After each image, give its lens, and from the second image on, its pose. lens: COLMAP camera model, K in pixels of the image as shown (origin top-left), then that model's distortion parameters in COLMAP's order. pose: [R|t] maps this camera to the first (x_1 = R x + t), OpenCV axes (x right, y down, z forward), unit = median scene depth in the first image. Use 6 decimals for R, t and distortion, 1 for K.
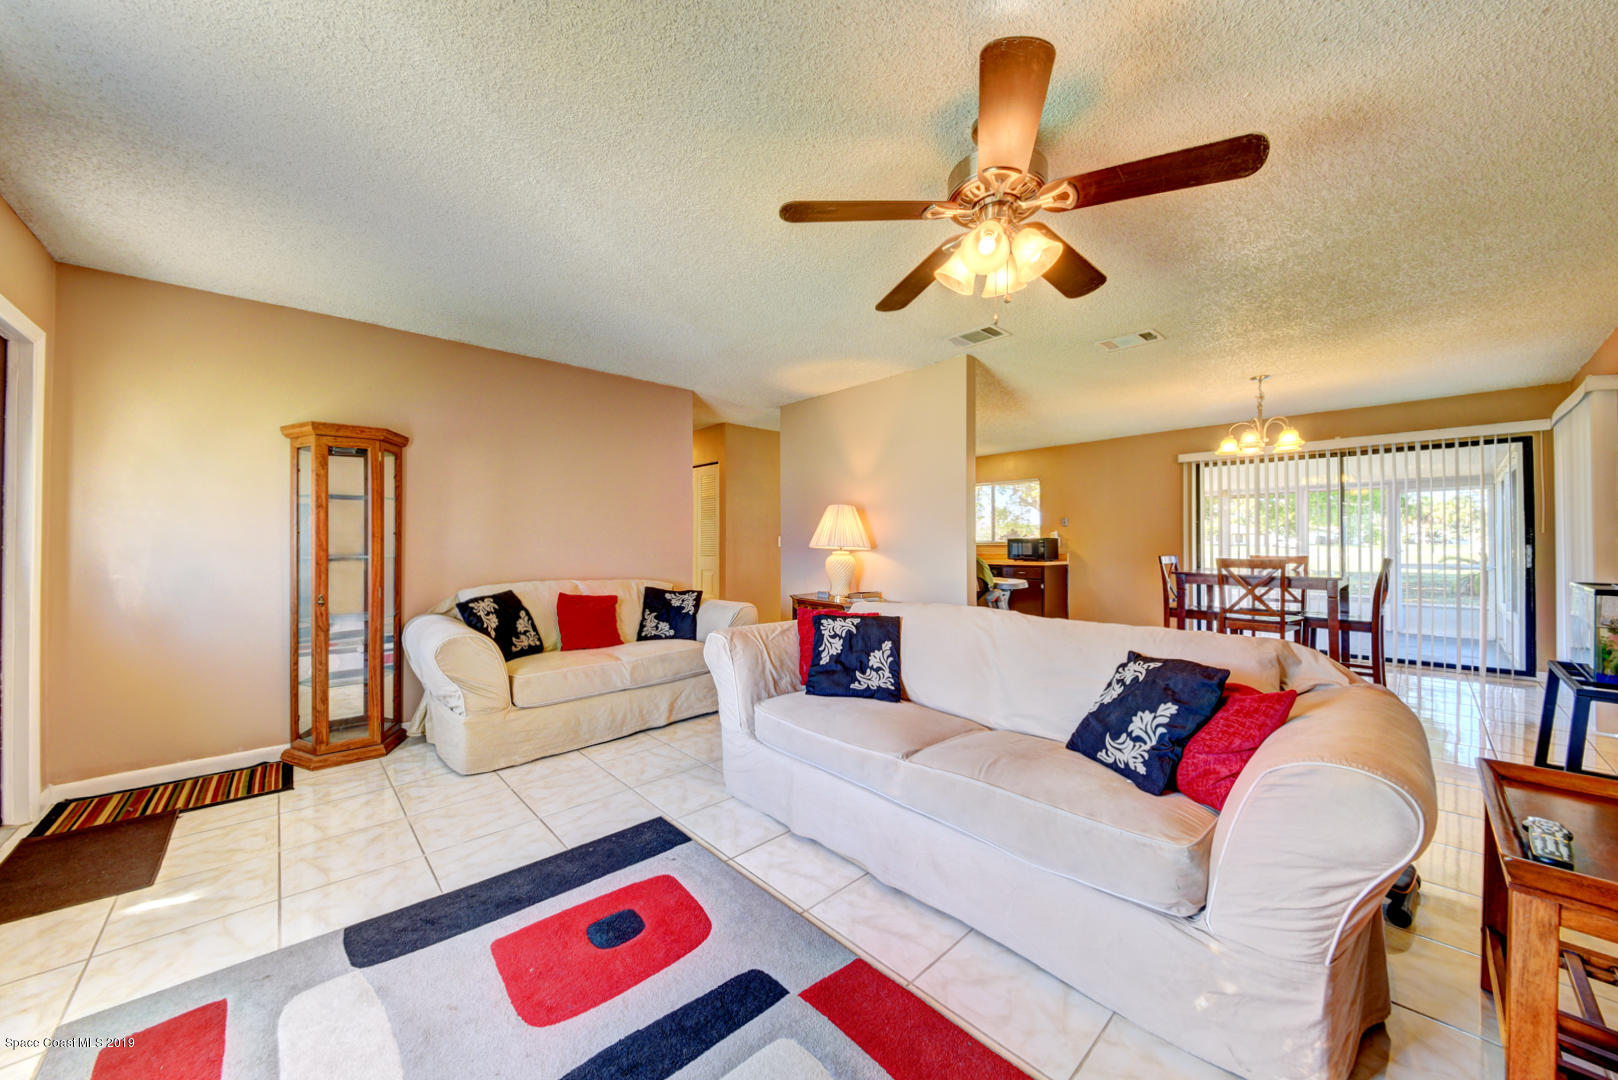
lens RADIAL K [[563.1, 0, 819.1], [0, 563.1, 538.6], [0, 0, 1]] dist [0.005963, -0.004880]
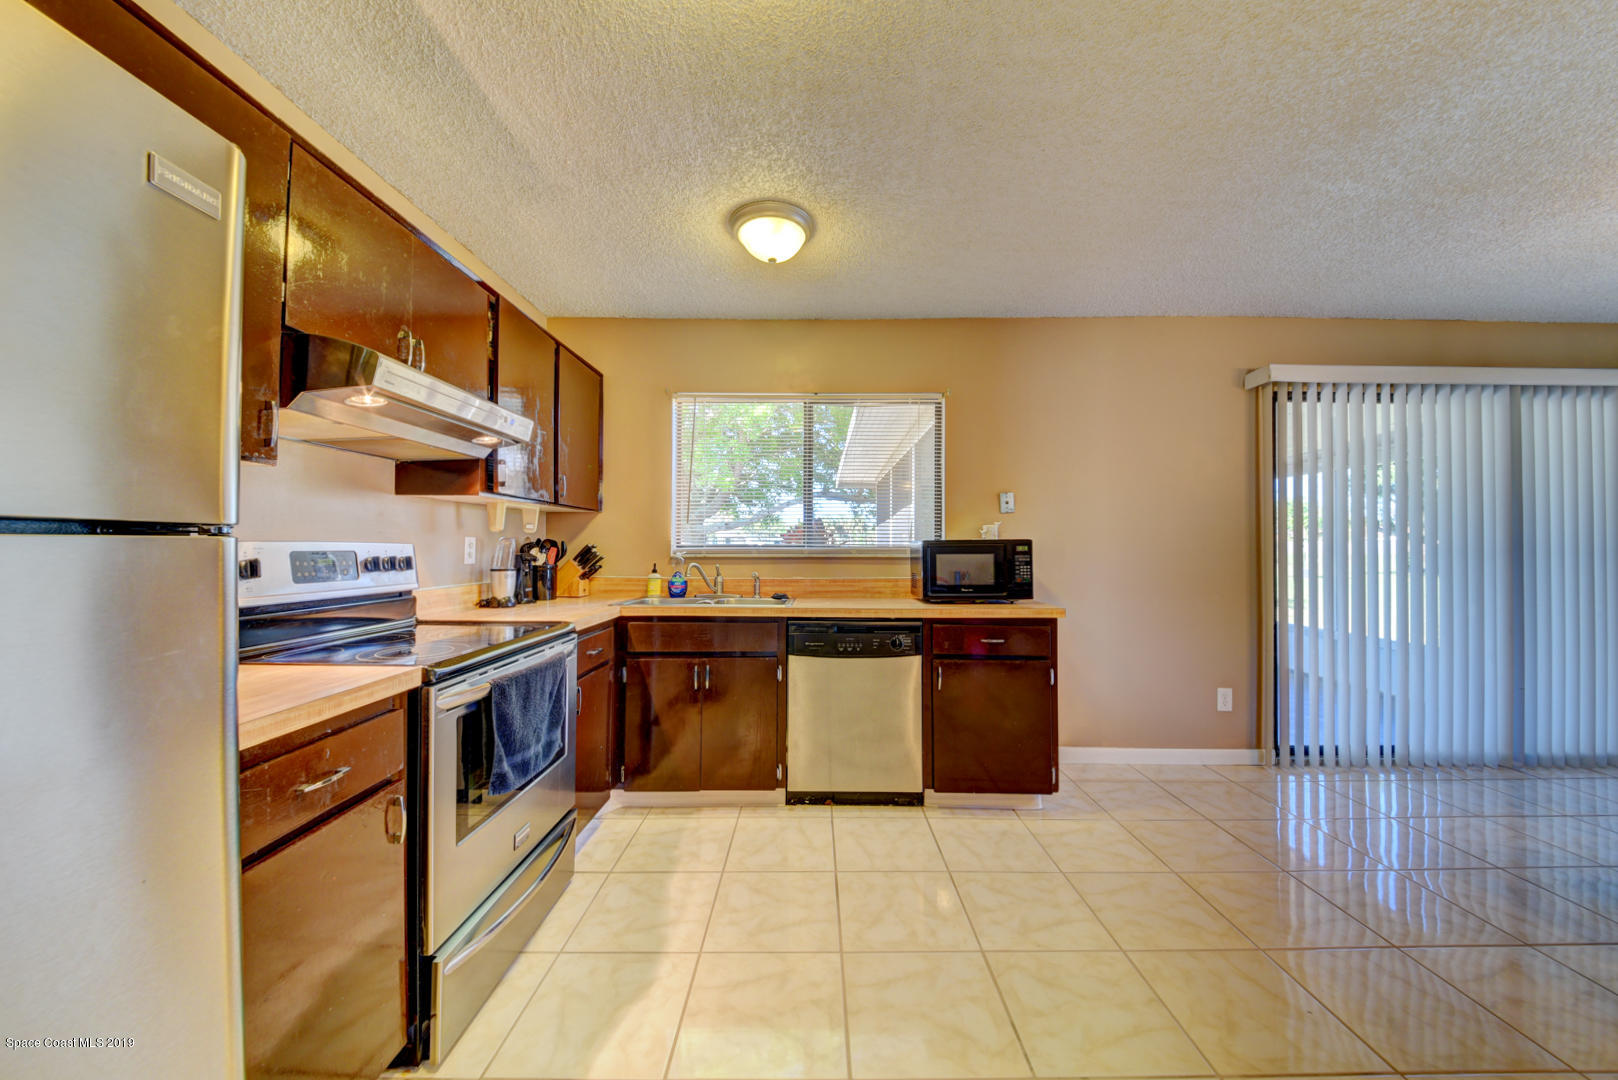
lens RADIAL K [[563.1, 0, 818.7], [0, 563.1, 534.1], [0, 0, 1]] dist [0.005963, -0.004880]
pose [[0.686472, 0.018399, 0.726923, 0.081155], [-0.007979, 0.999810, -0.017771, 0.006196], [-0.727112, 0.006400, 0.686489, 1.914183]]
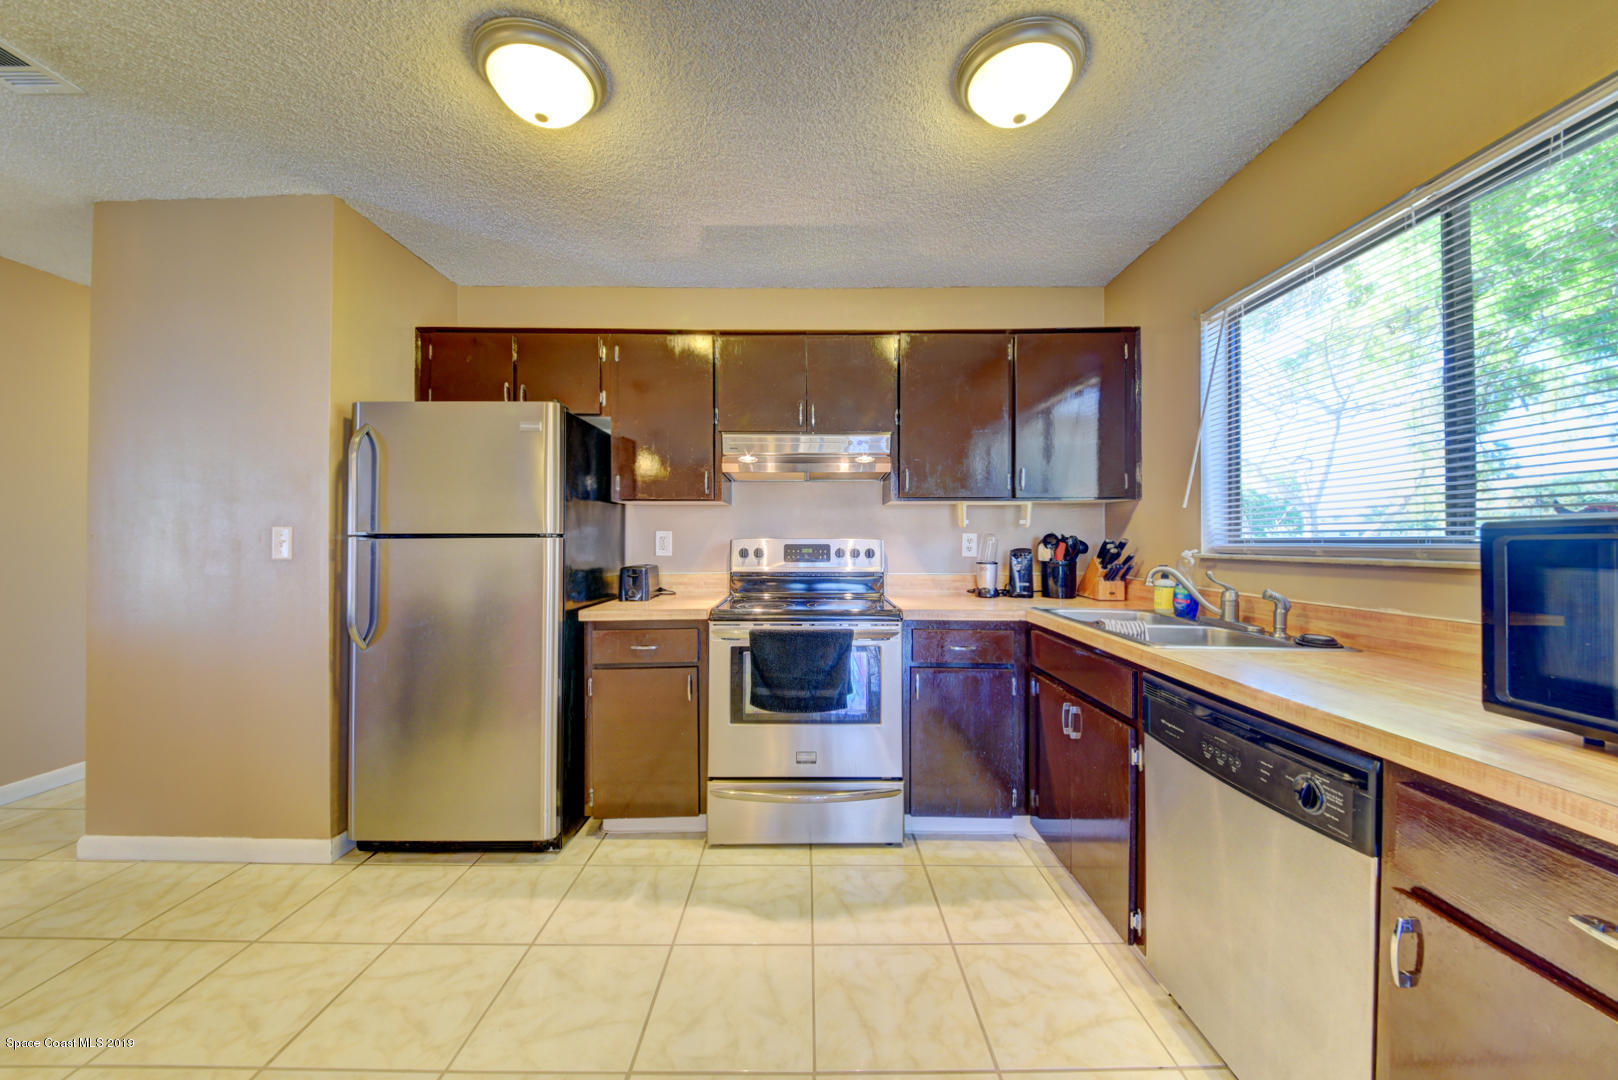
lens RADIAL K [[563.1, 0, 810.1], [0, 563.1, 536.5], [0, 0, 1]] dist [0.005963, -0.004880]
pose [[0.729208, -0.002351, -0.684288, 0.735686], [0.001305, 0.999997, -0.002045, 0.006343], [0.684291, 0.000598, 0.729209, 1.969073]]
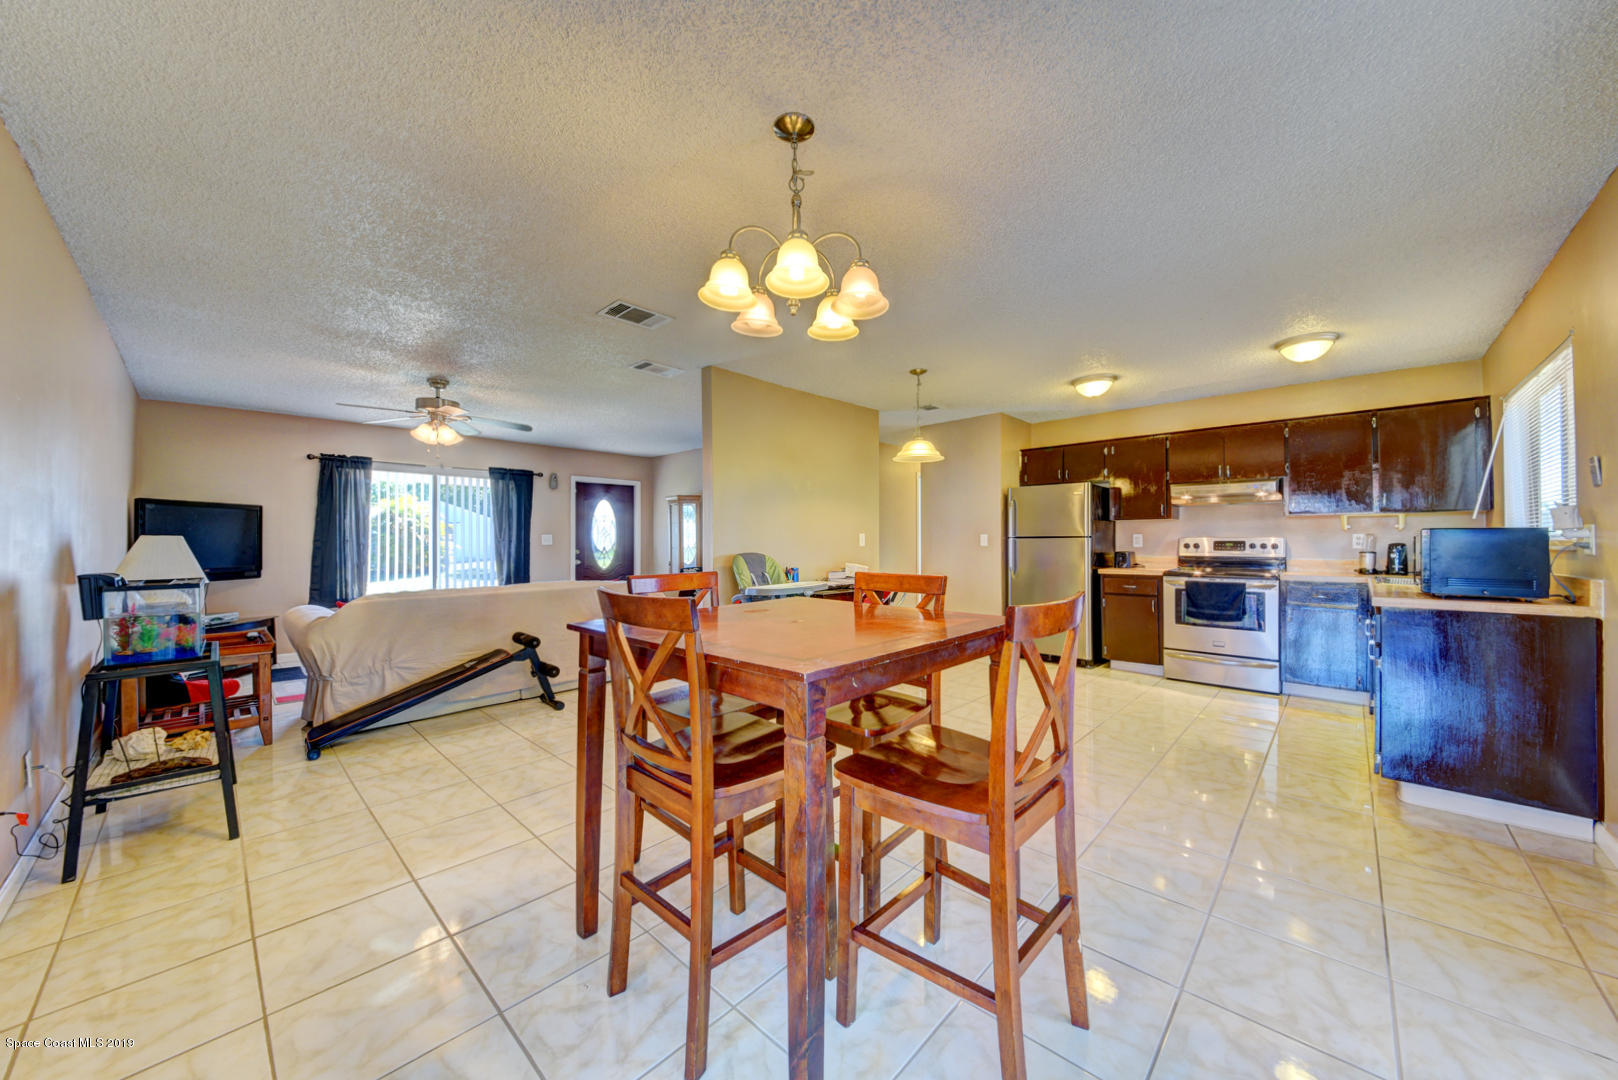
lens RADIAL K [[563.1, 0, 817.5], [0, 563.1, 537.8], [0, 0, 1]] dist [0.005963, -0.004880]
pose [[0.060187, -0.001697, -0.998186, 1.604084], [0.008820, 0.999960, -0.001168, 0.000224], [0.998148, -0.008734, 0.060199, 1.387410]]
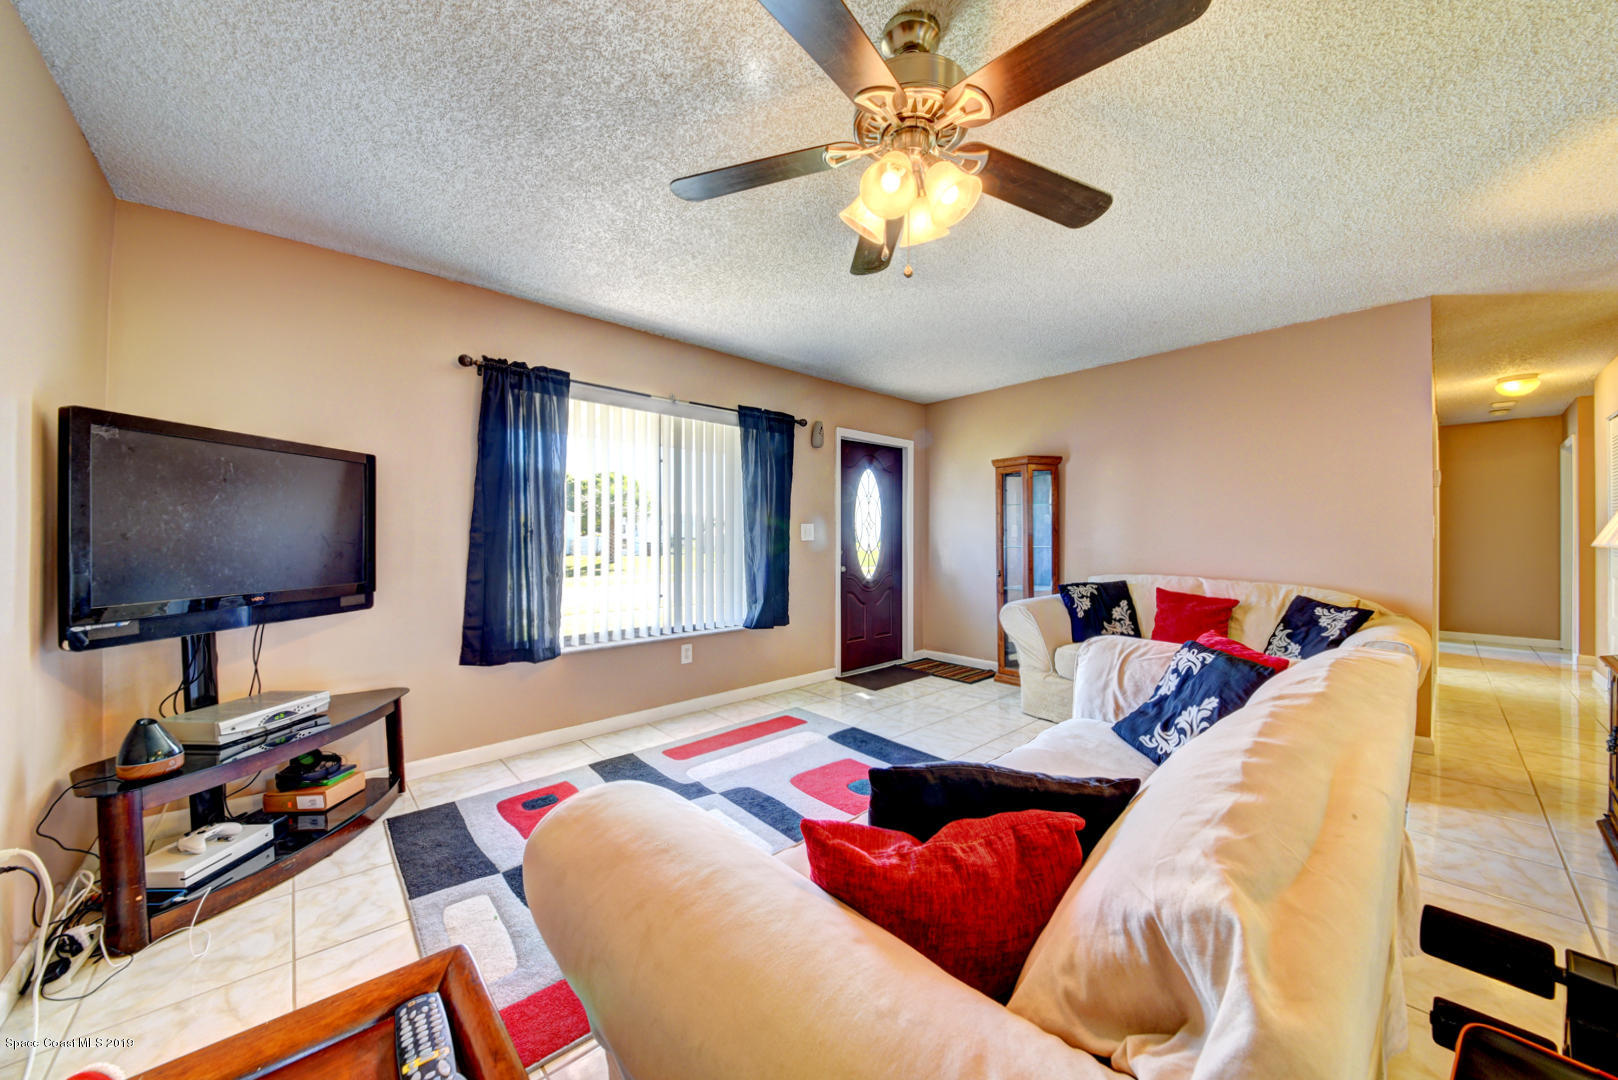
lens RADIAL K [[563.1, 0, 815.9], [0, 563.1, 539.6], [0, 0, 1]] dist [0.005963, -0.004880]
pose [[-0.017447, 0.007550, -0.999819, 0.617436], [0.004625, 0.999961, 0.007471, 0.001990], [0.999837, -0.004493, -0.017481, 0.474345]]
